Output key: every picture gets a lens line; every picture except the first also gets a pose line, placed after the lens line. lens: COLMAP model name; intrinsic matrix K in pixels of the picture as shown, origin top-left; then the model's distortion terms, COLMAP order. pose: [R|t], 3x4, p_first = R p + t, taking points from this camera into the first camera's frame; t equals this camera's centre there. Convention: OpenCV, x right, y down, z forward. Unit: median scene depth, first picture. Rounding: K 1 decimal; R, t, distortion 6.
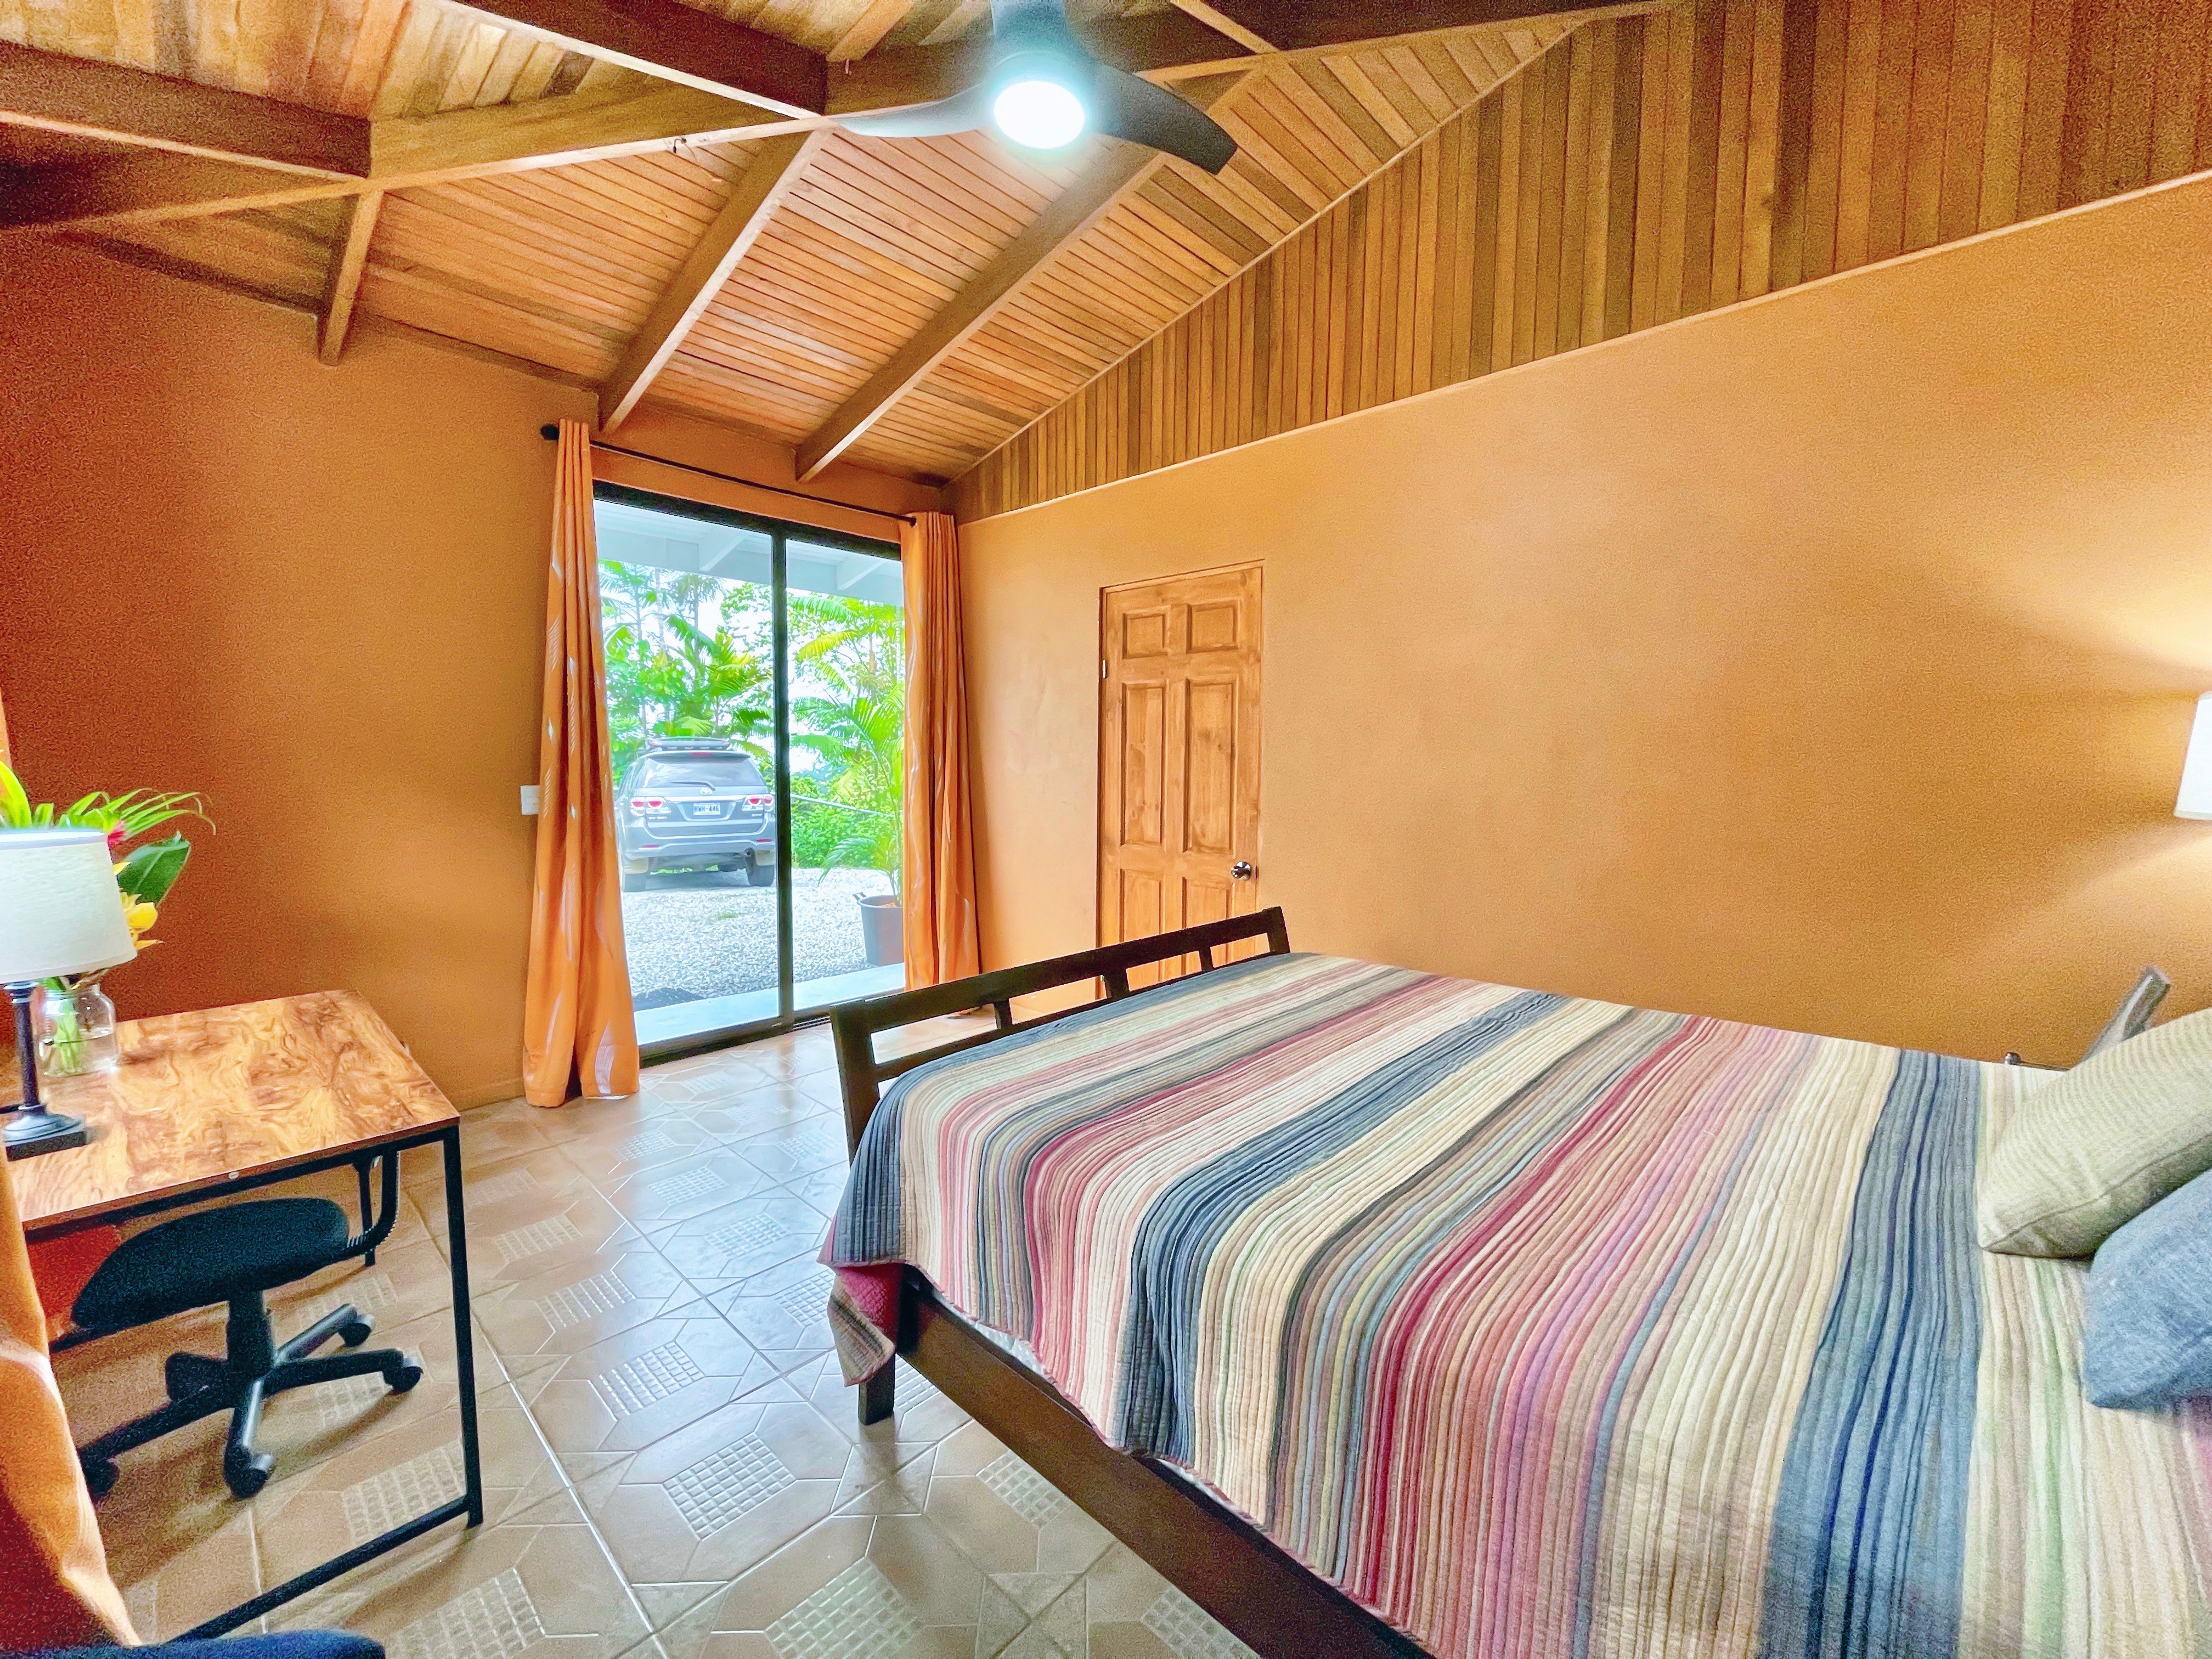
lens RADIAL K [[907.3, 0, 1123.0], [0, 907.3, 849.9], [0, 0, 1]] dist [-0.004516, 0.000255]
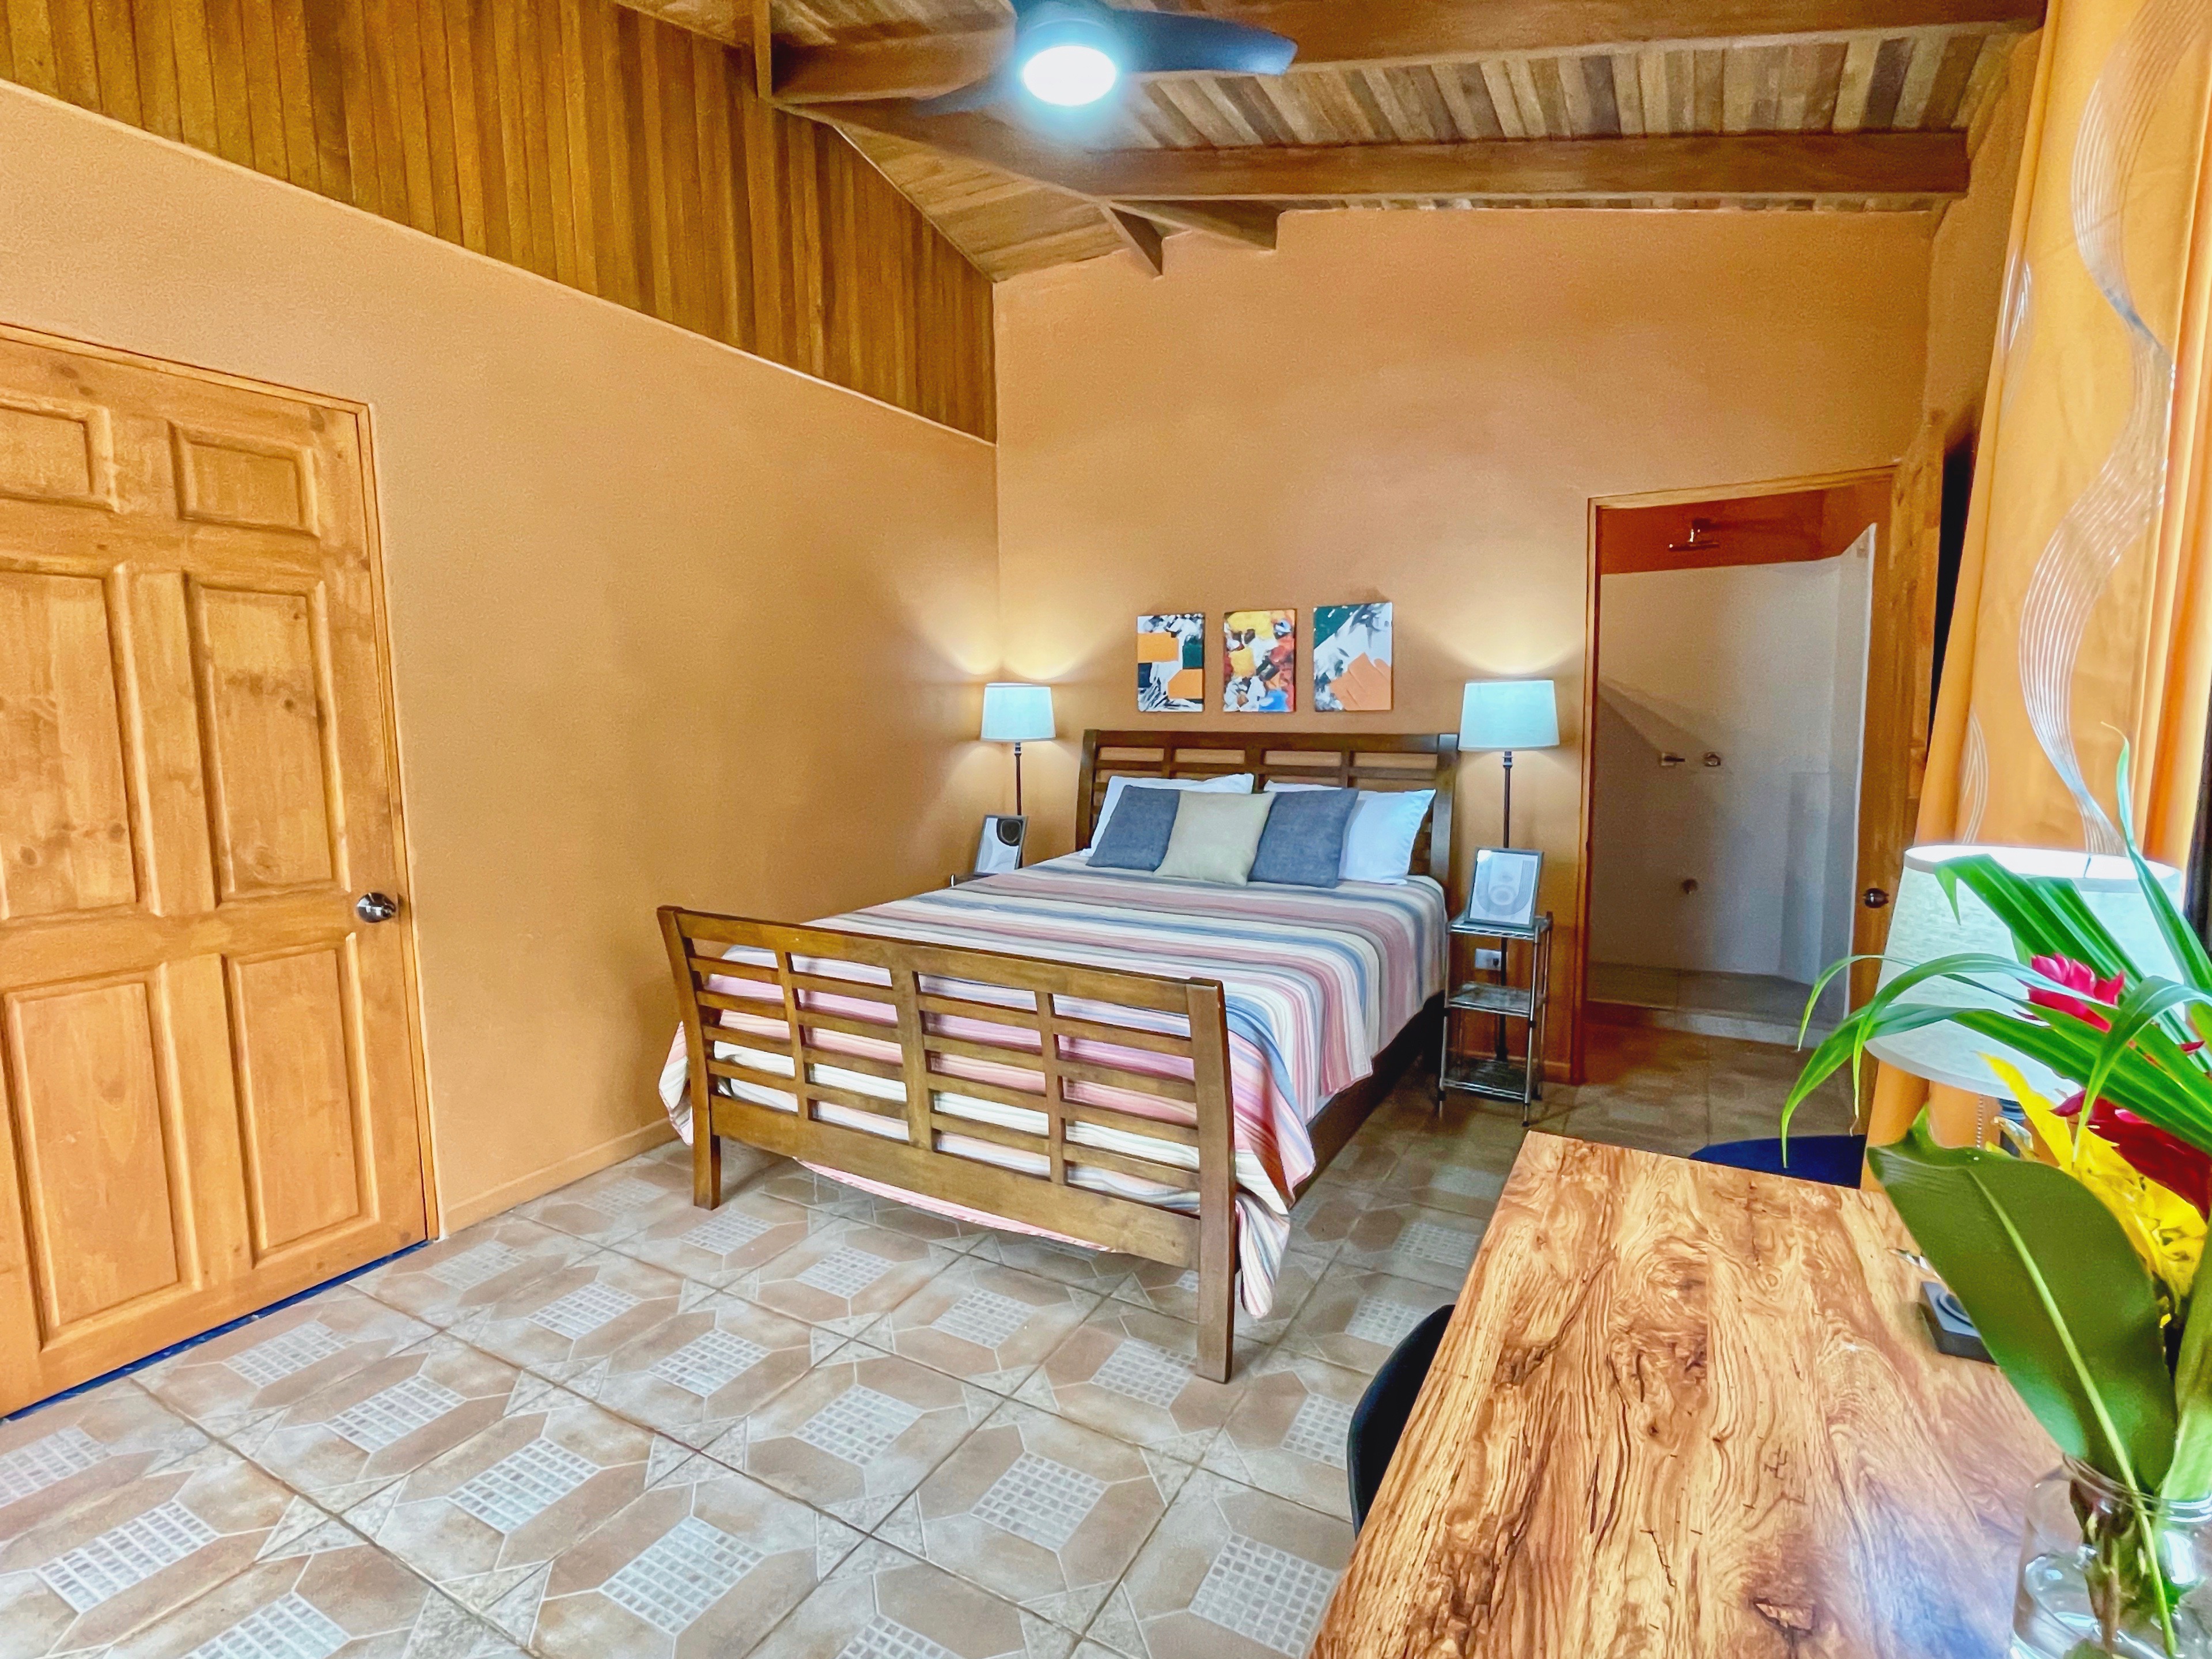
lens RADIAL K [[1074.2, 0, 1114.3], [0, 1074.2, 824.1], [0, 0, 1]] dist [0.005624, -0.000437]
pose [[-0.253682, -0.108447, 0.961189, -0.960460], [0.103420, 0.984958, 0.138424, -0.113036], [-0.961743, 0.134522, -0.238651, 0.955573]]
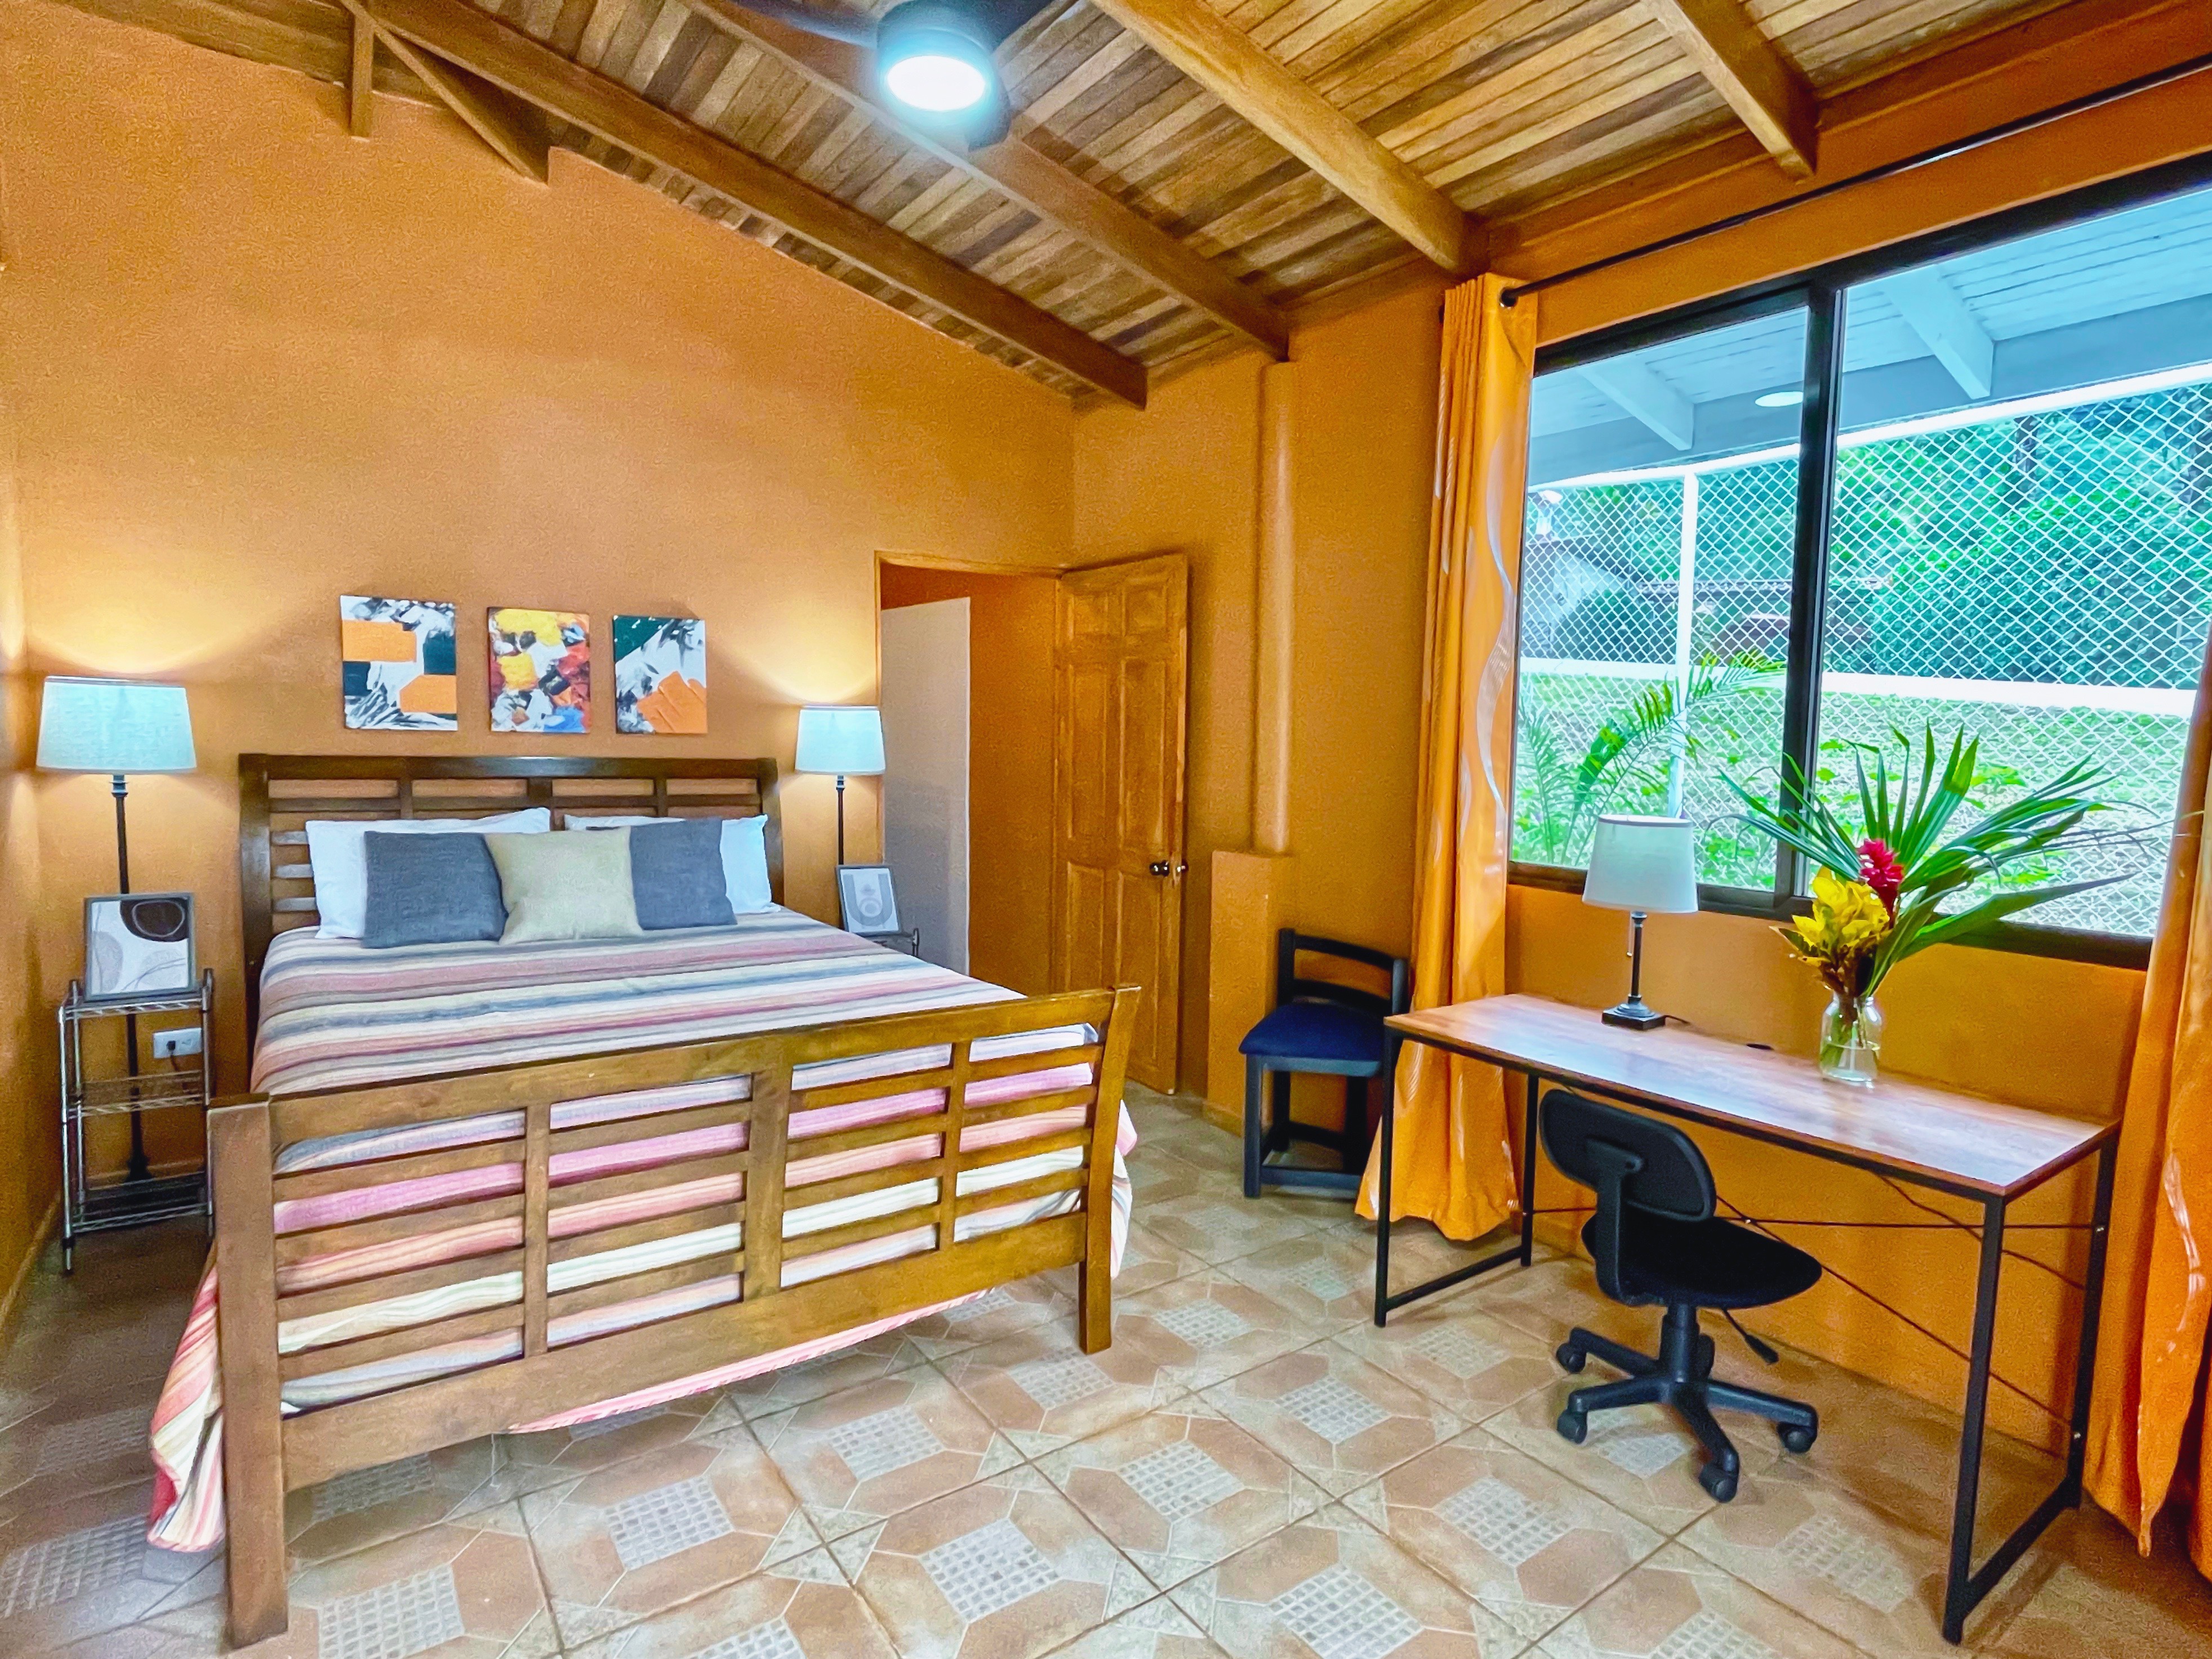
lens RADIAL K [[1143.1, 0, 1102.6], [0, 1143.1, 833.7], [0, 0, 1]] dist [-0.011536, 0.000261]
pose [[-0.981882, -0.042670, 0.184626, -0.368284], [-0.007305, 0.982116, 0.188135, -0.184068], [-0.189352, 0.183378, -0.964634, 1.620514]]
